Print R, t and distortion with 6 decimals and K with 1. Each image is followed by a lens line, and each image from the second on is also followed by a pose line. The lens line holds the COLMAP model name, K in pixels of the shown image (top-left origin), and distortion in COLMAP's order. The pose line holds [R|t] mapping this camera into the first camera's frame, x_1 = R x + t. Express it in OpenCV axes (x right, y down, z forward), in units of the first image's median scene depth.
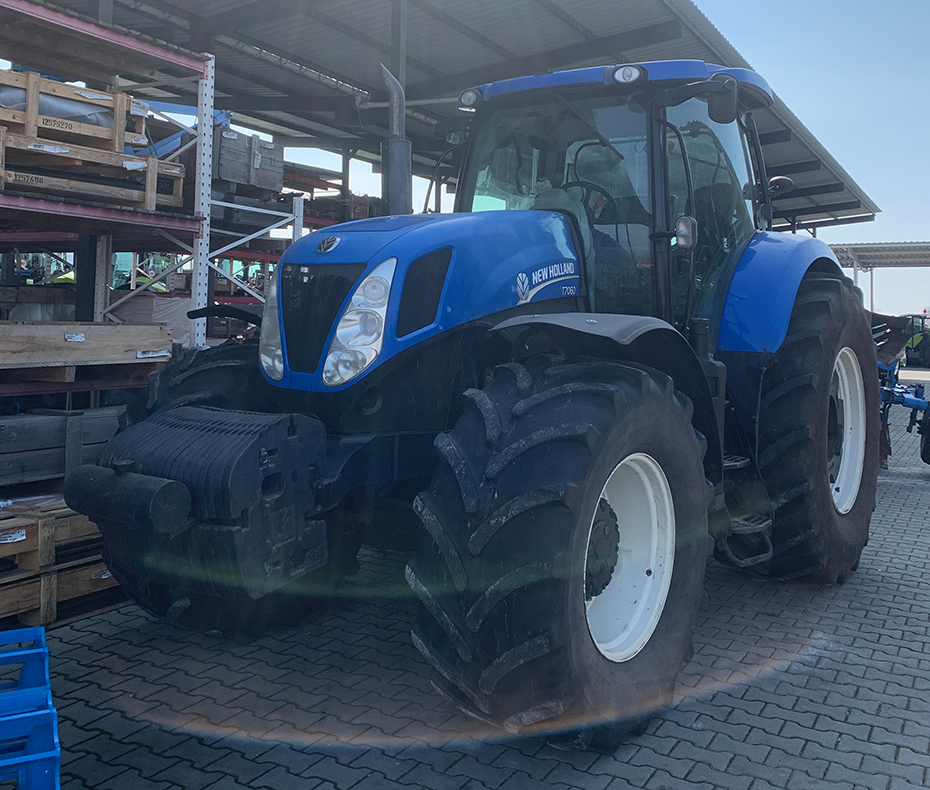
lens RADIAL K [[1126.6, 0, 430.5], [0, 1126.6, 374.3], [0, 0, 1]] dist [0.039142, 0.000000]
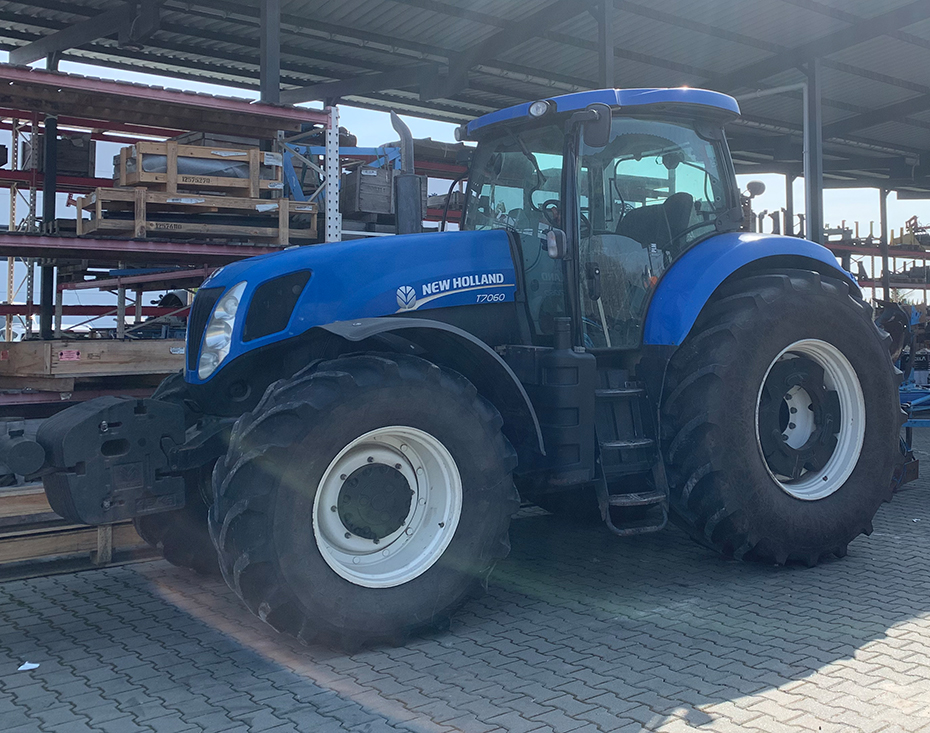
lens RADIAL K [[1187.3, 0, 460.0], [0, 1187.3, 402.3], [0, 0, 1]] dist [0.063151, 0.000000]
pose [[0.935171, -0.012673, -0.353971, 0.412090], [0.015891, 0.999855, 0.006187, 0.020193], [0.353841, -0.011411, 0.935236, -0.128377]]
